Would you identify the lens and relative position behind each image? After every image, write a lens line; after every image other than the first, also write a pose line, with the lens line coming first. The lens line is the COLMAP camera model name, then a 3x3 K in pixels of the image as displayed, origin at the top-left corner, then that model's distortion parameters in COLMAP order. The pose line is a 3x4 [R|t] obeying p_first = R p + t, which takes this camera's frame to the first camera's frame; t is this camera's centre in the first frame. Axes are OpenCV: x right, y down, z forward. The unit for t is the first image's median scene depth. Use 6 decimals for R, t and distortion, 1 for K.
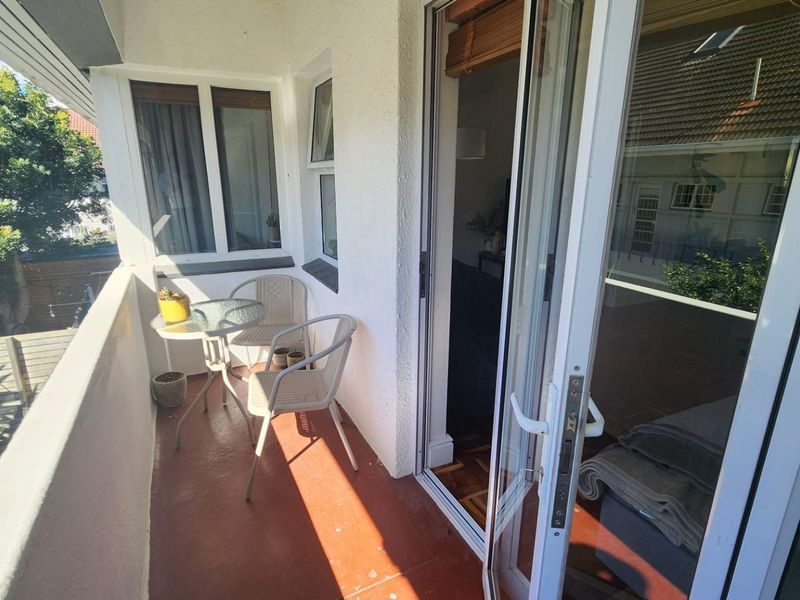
lens RADIAL K [[431.8, 0, 400.0], [0, 431.8, 300.0], [0, 0, 1]] dist [0.003055, 0.001034]
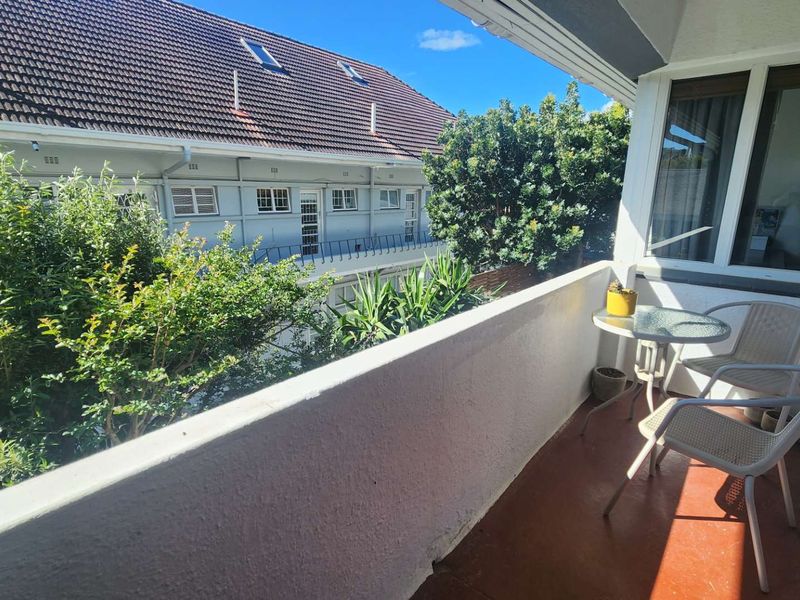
lens RADIAL K [[431.8, 0, 400.0], [0, 431.8, 300.0], [0, 0, 1]] dist [0.003055, 0.001034]
pose [[0.403004, 0.227782, -0.886399, 0.125133], [-0.257535, 0.957620, 0.128995, 0.012244], [0.878216, 0.176293, 0.444587, 0.086526]]
